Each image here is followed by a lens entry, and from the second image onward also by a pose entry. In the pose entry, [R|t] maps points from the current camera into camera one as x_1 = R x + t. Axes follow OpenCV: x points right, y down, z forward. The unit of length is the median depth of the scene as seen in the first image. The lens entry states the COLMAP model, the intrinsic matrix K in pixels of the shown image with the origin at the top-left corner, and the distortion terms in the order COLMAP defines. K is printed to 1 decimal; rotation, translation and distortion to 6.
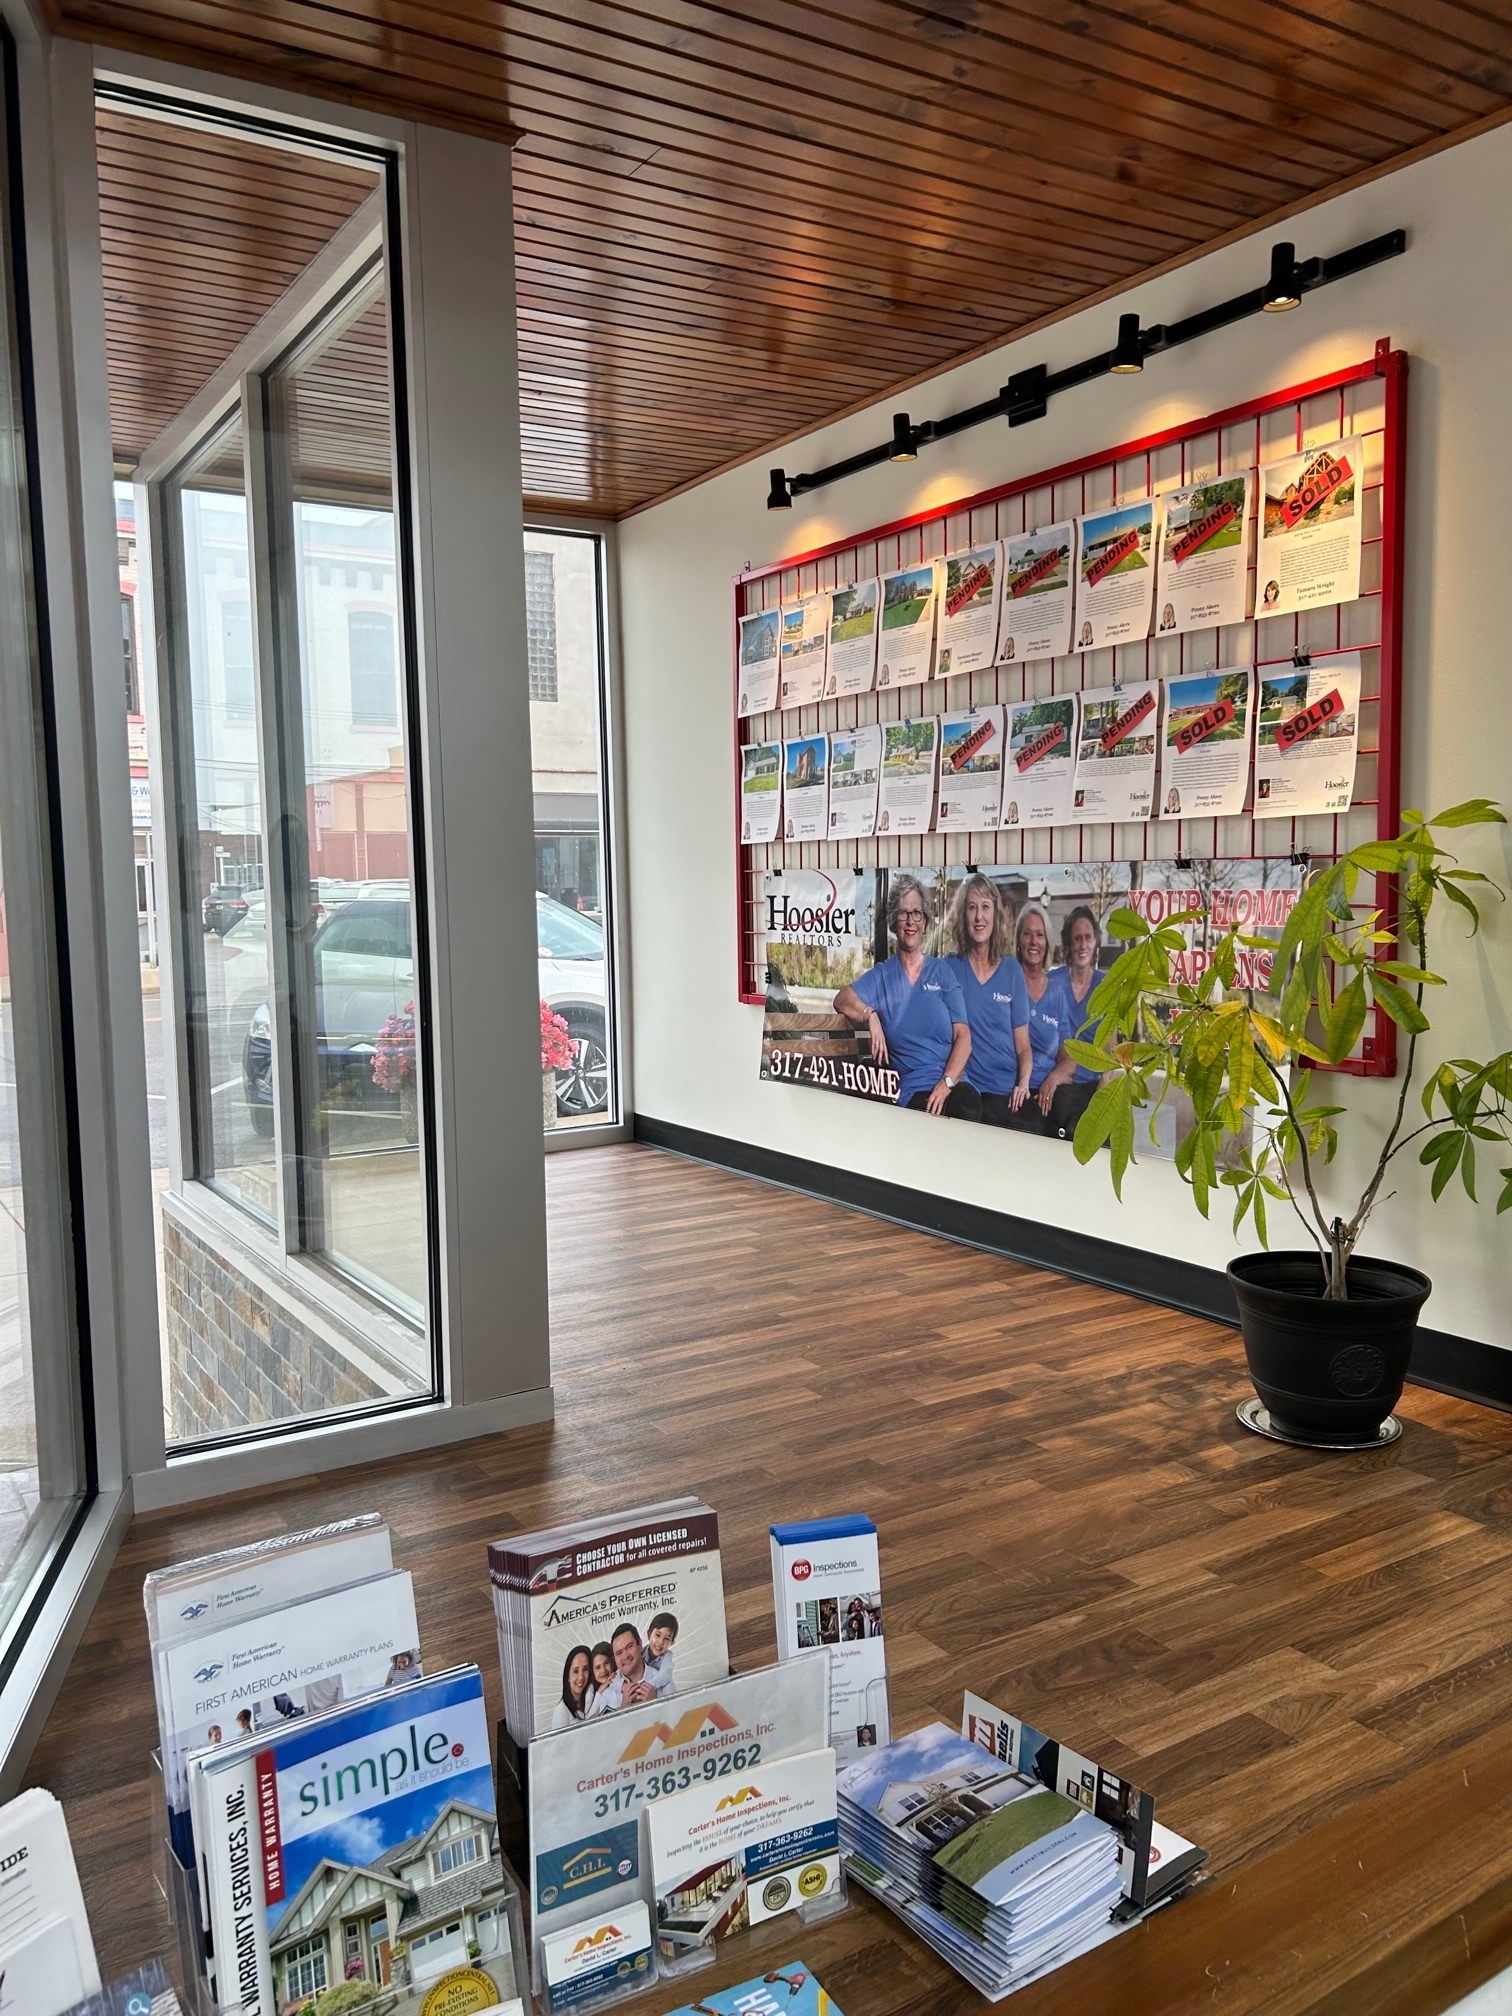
lens RADIAL K [[1533.4, 0, 725.4], [0, 1533.4, 1079.0], [0, 0, 1]] dist [0.008551, -0.007959]
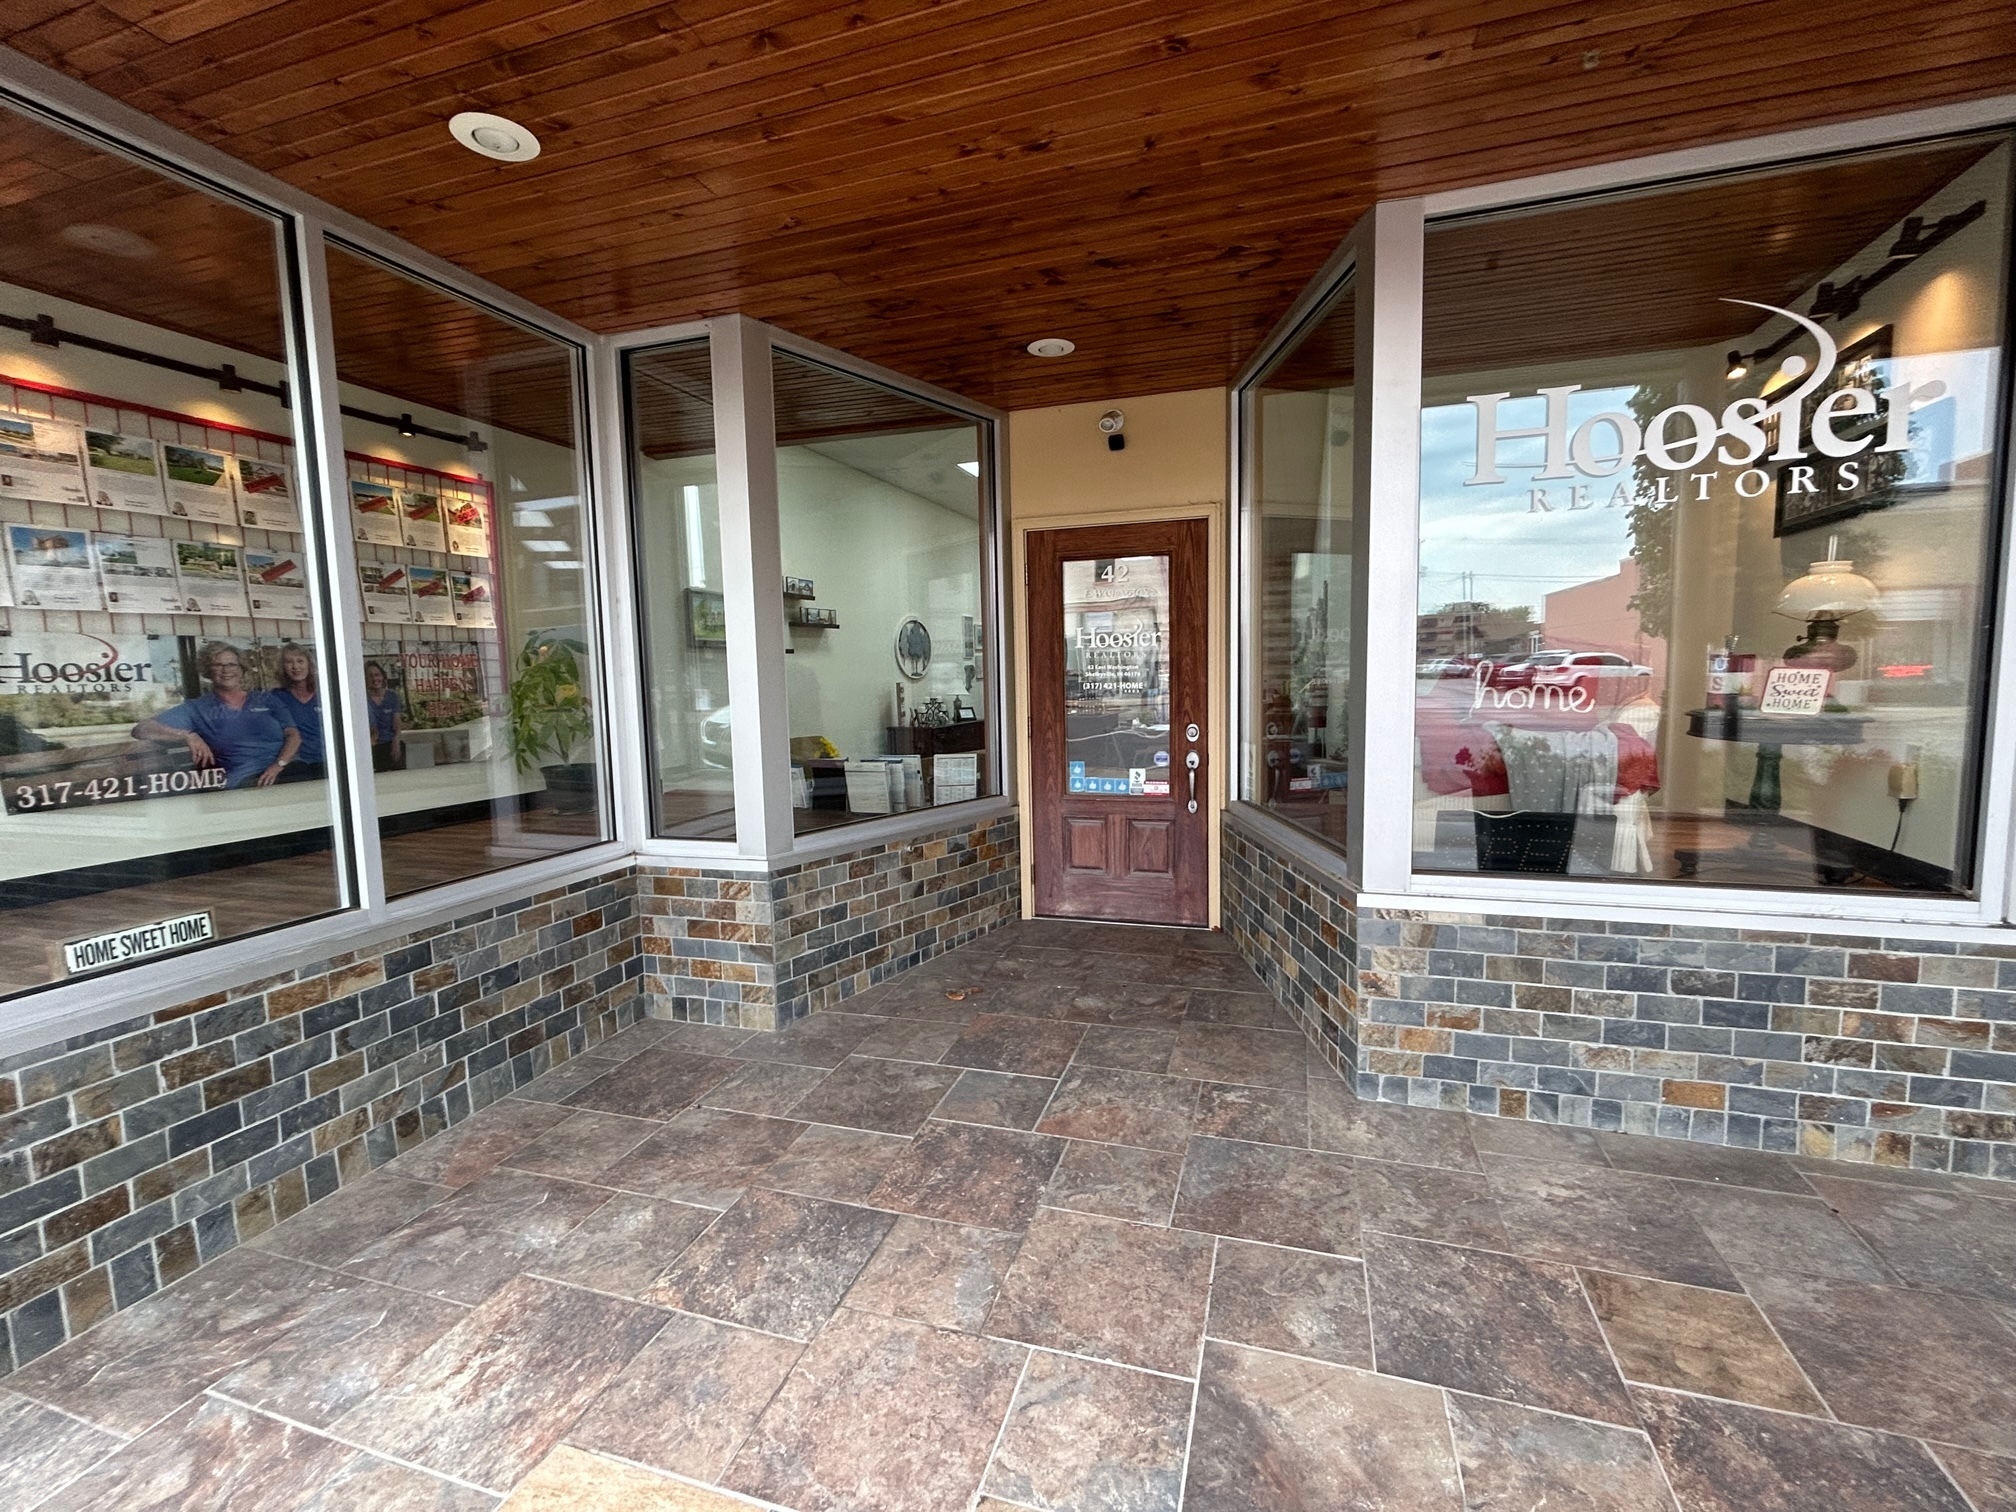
lens RADIAL K [[892.7, 0, 1006.6], [0, 892.7, 757.4], [0, 0, 1]] dist [-0.003358, -0.000649]
pose [[-0.651531, -0.038166, 0.757661, -1.084708], [0.135732, 0.976753, 0.165921, -0.057276], [-0.746381, 0.210942, -0.631205, 0.977745]]
